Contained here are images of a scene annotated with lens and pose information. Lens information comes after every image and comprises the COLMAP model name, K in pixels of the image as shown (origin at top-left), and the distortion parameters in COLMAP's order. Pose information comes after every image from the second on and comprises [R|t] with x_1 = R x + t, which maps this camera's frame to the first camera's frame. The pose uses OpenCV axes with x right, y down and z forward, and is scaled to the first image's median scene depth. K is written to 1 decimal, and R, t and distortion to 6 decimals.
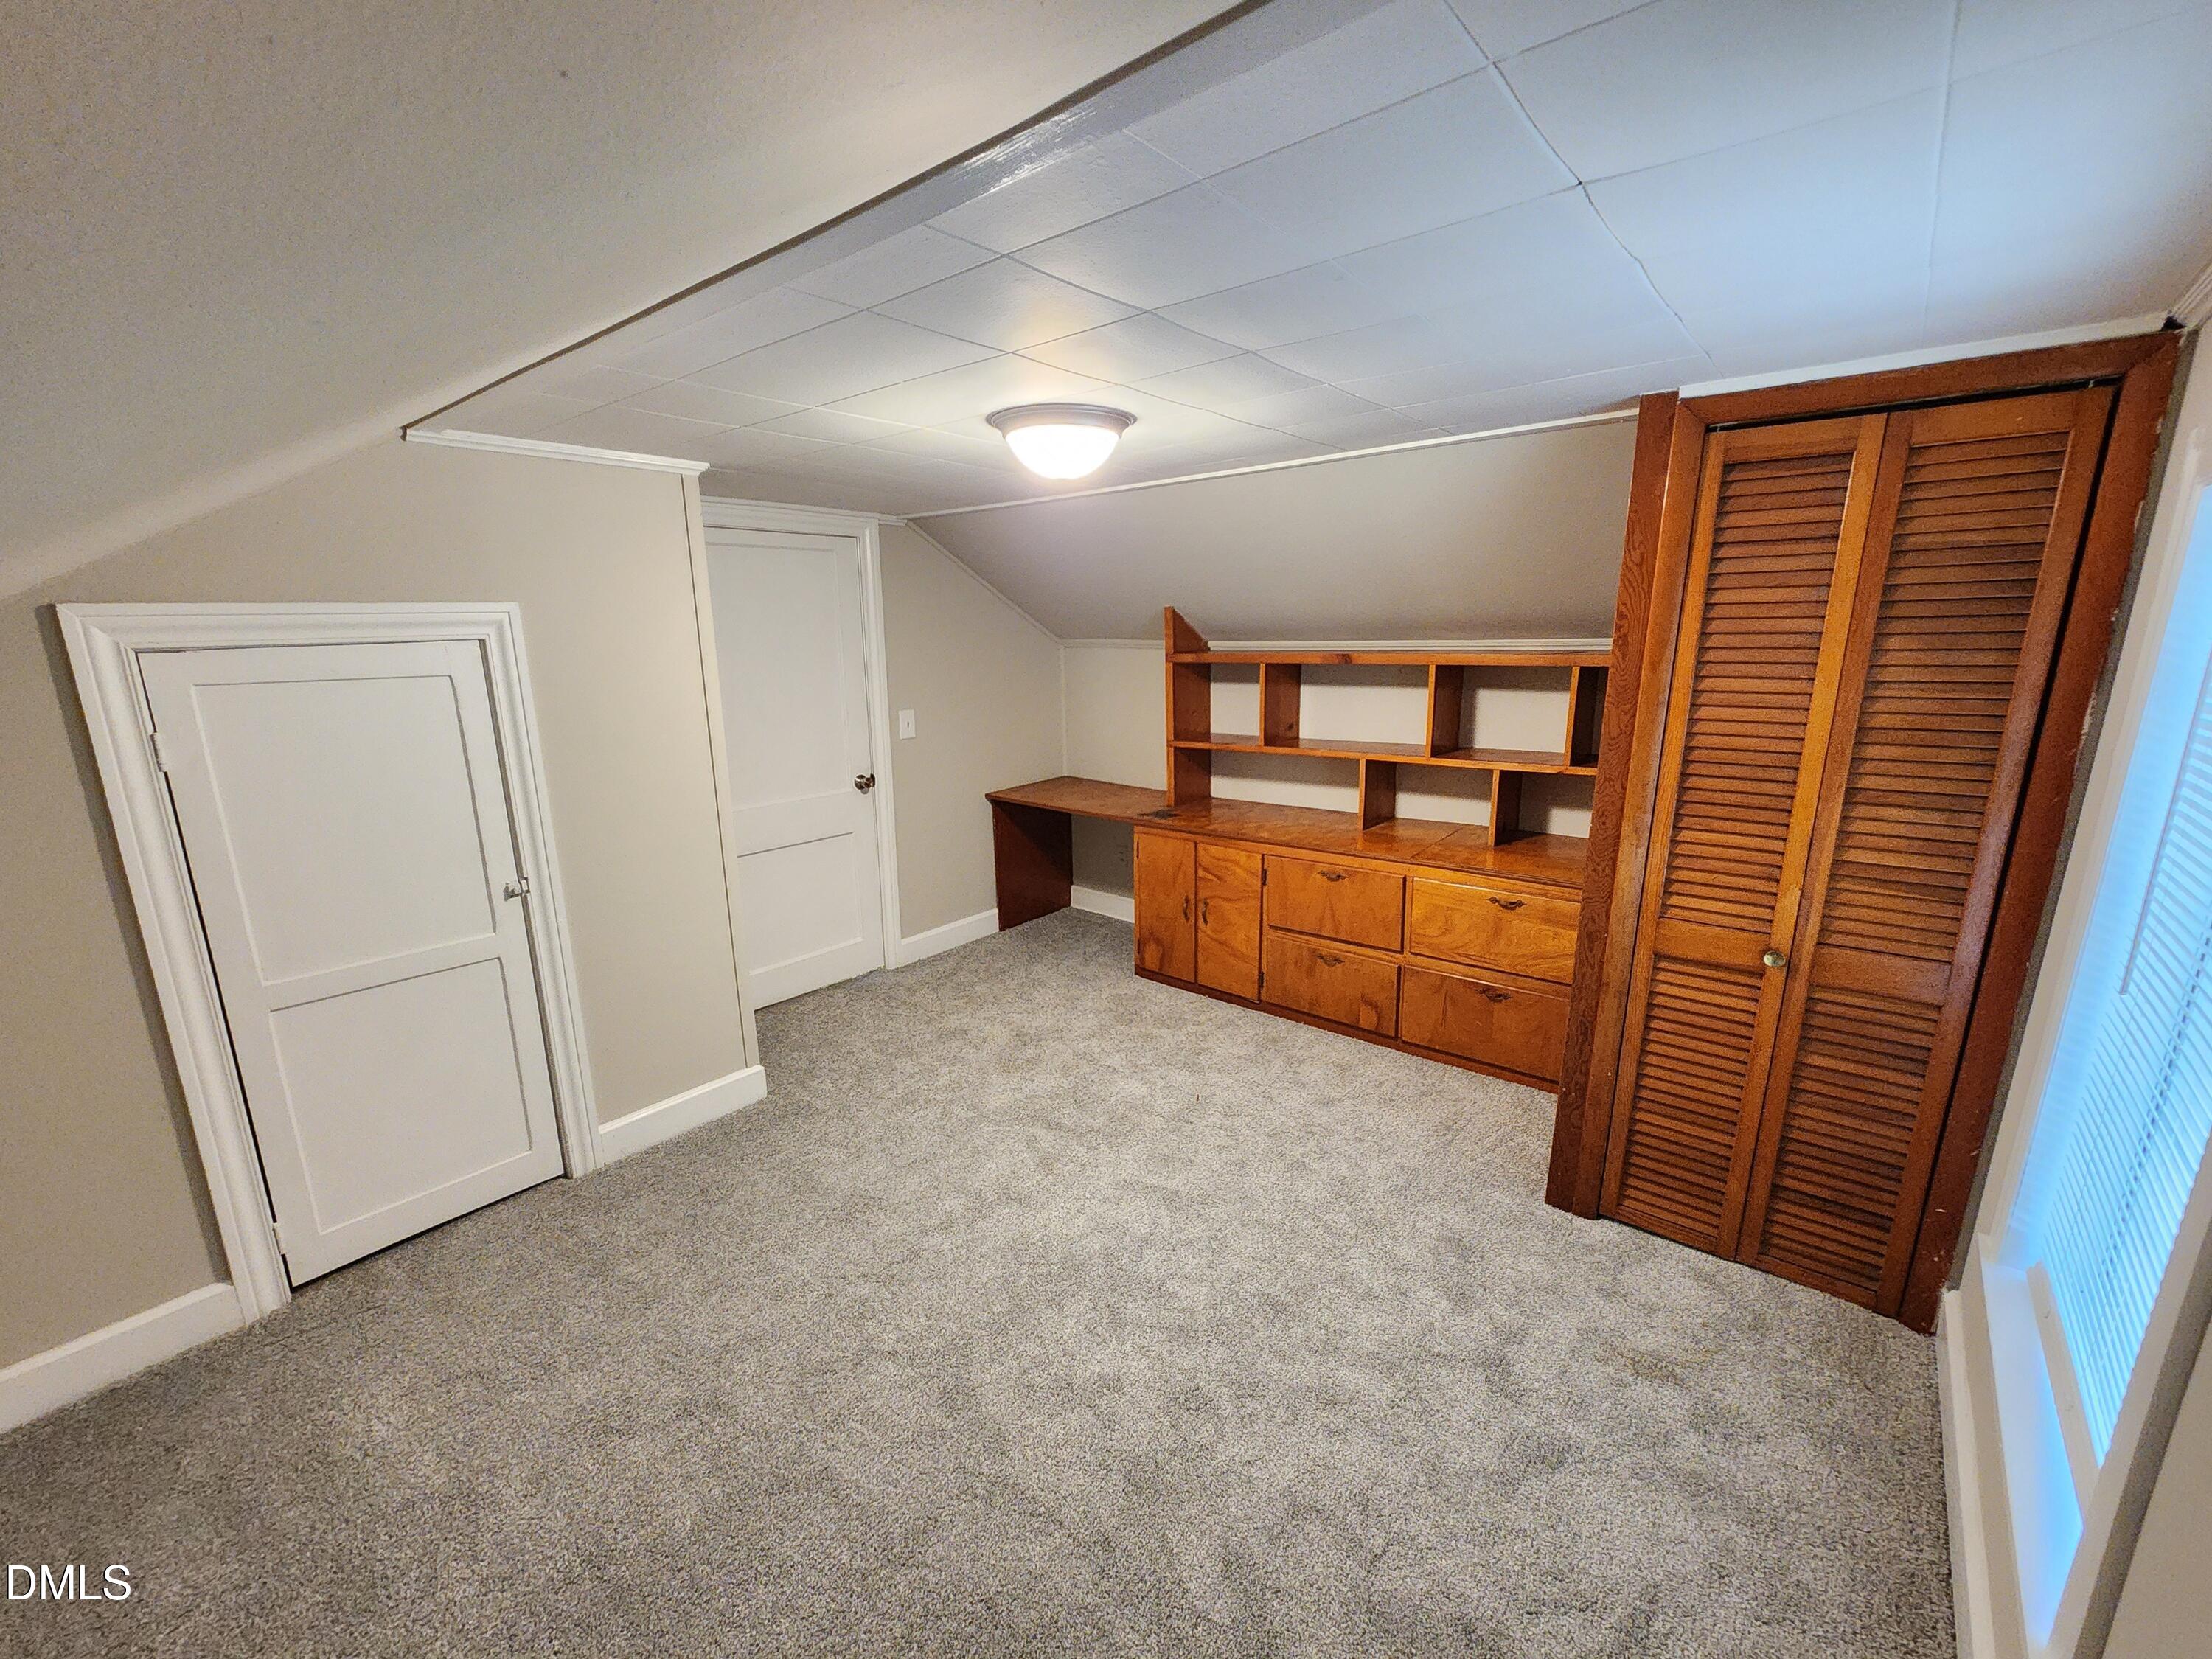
lens RADIAL K [[936.2, 0, 1109.9], [0, 936.2, 843.7], [0, 0, 1]] dist [-0.002217, 0.000276]
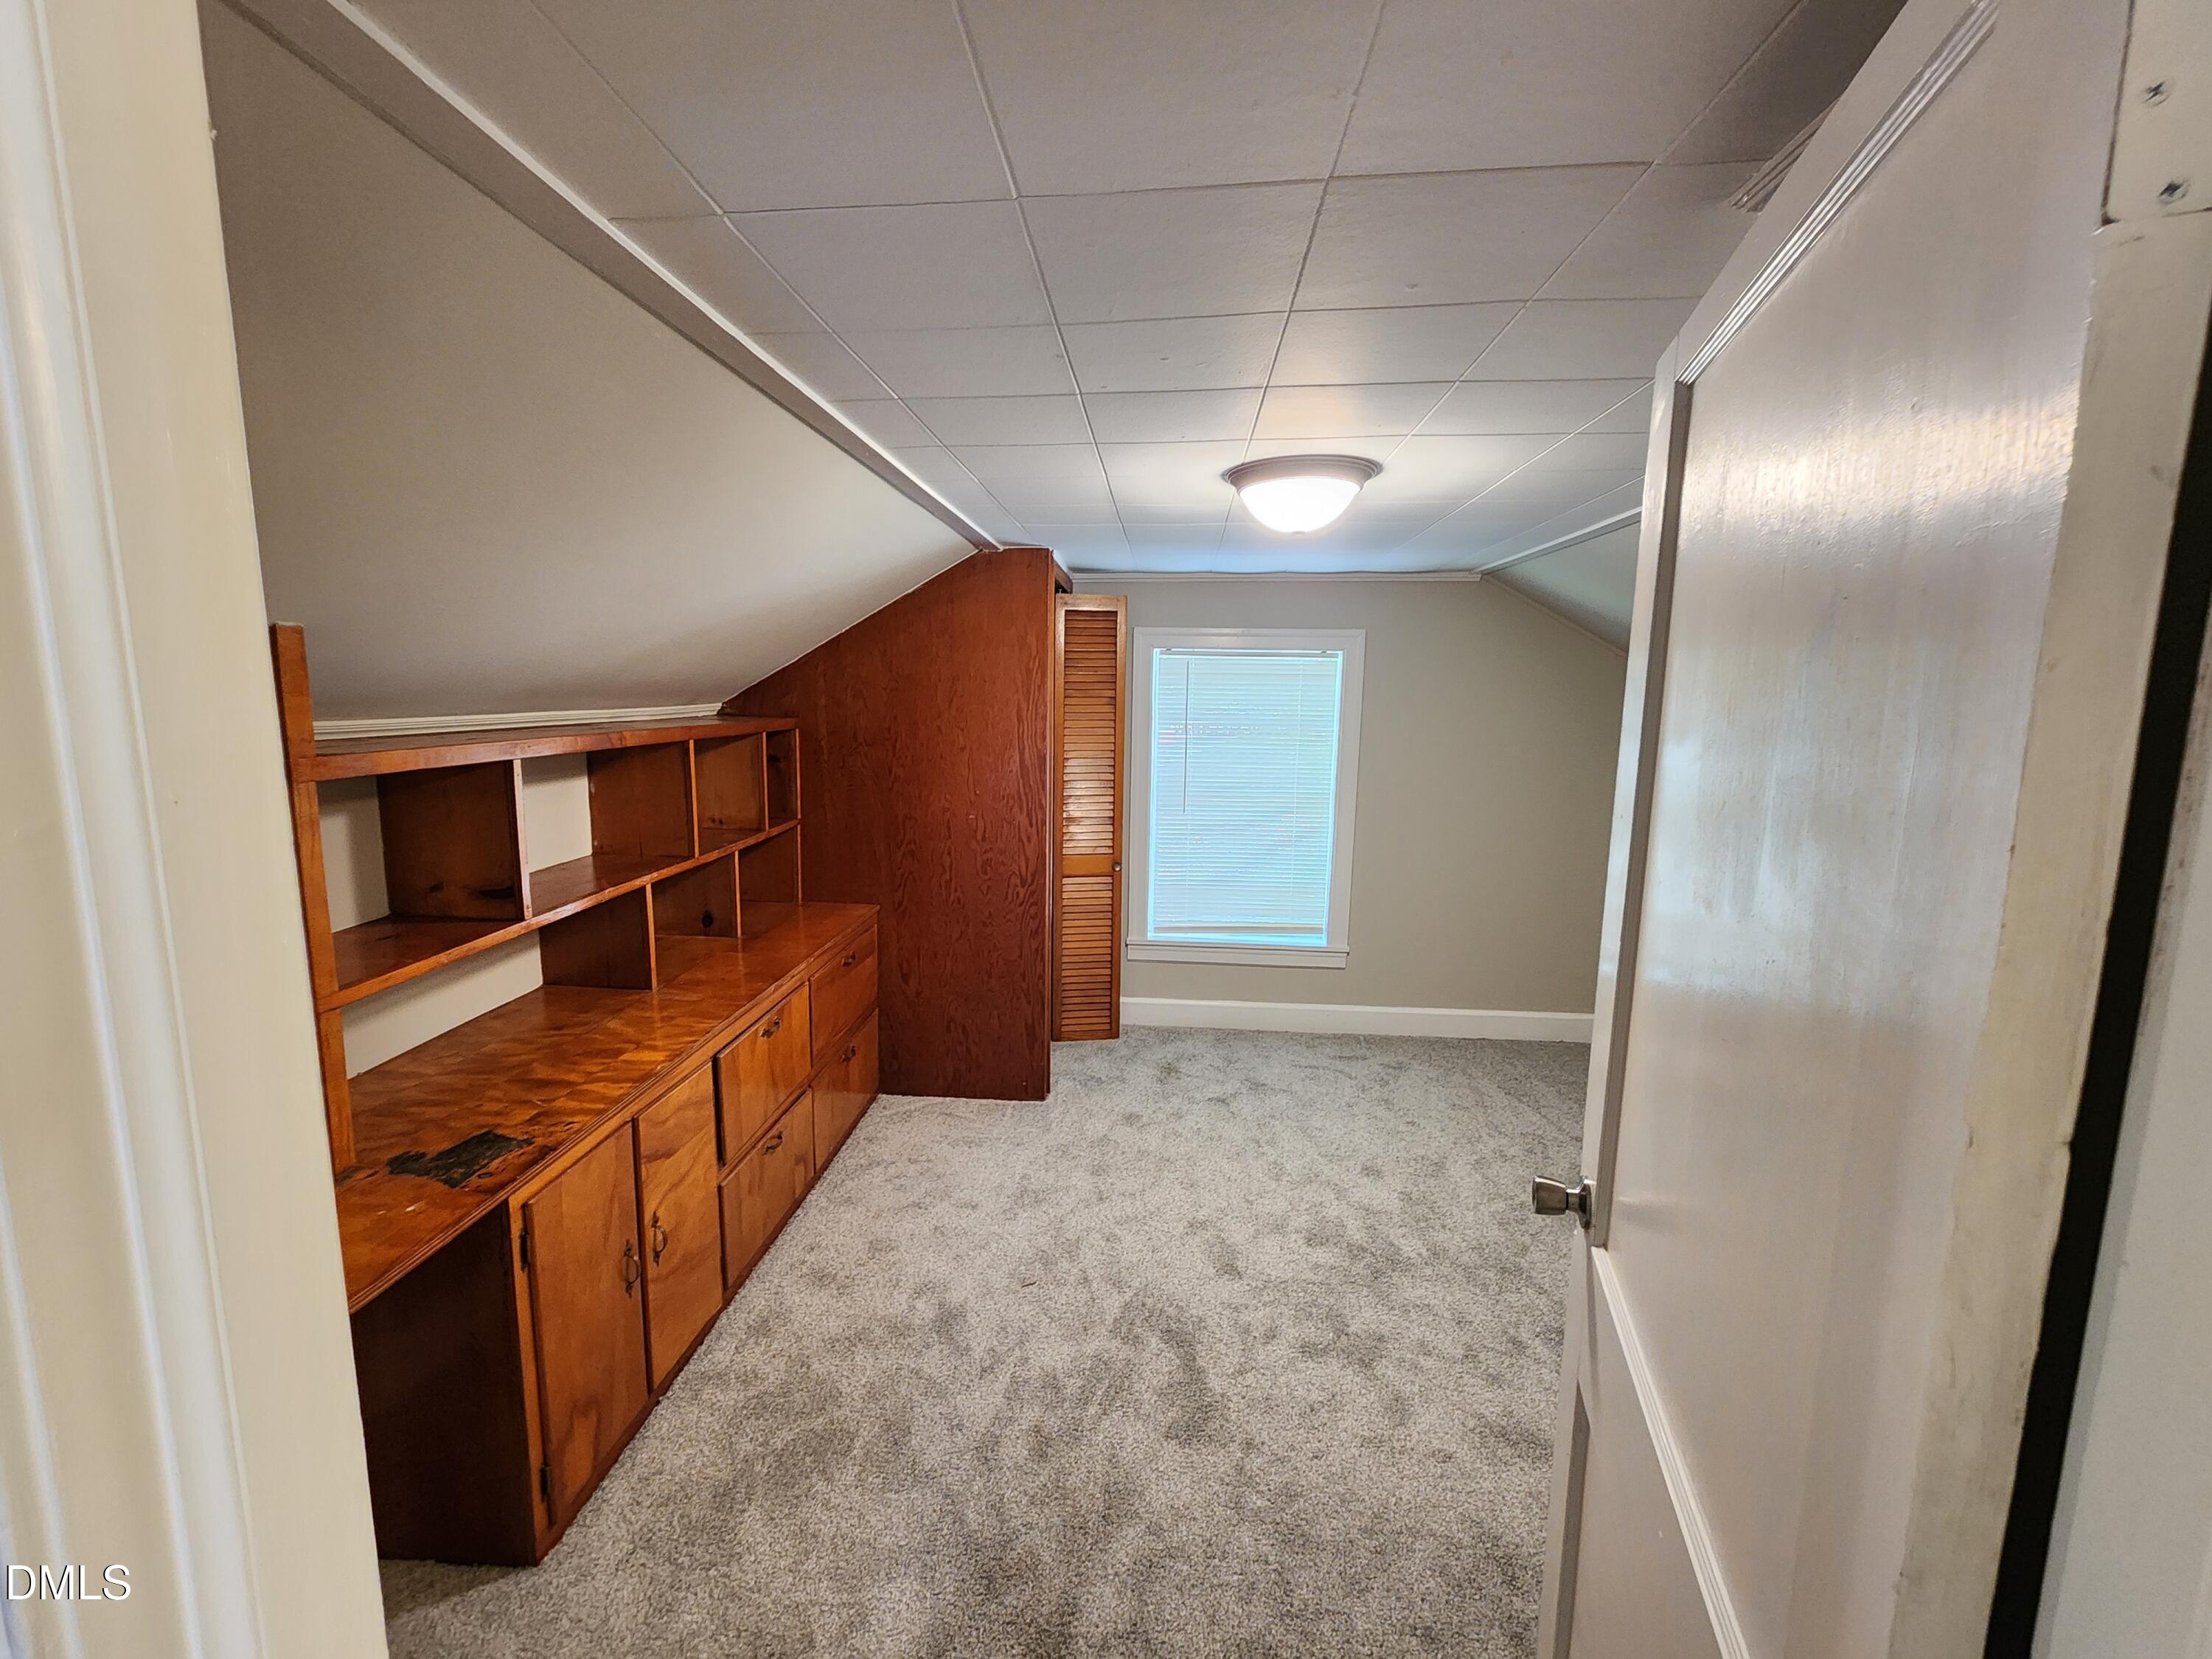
lens RADIAL K [[936.2, 0, 1109.9], [0, 936.2, 843.7], [0, 0, 1]] dist [-0.002217, 0.000276]
pose [[-0.599359, -0.119110, 0.791569, -0.549624], [0.181356, 0.942949, 0.279207, -0.293195], [-0.779666, 0.310901, -0.543563, 1.346339]]
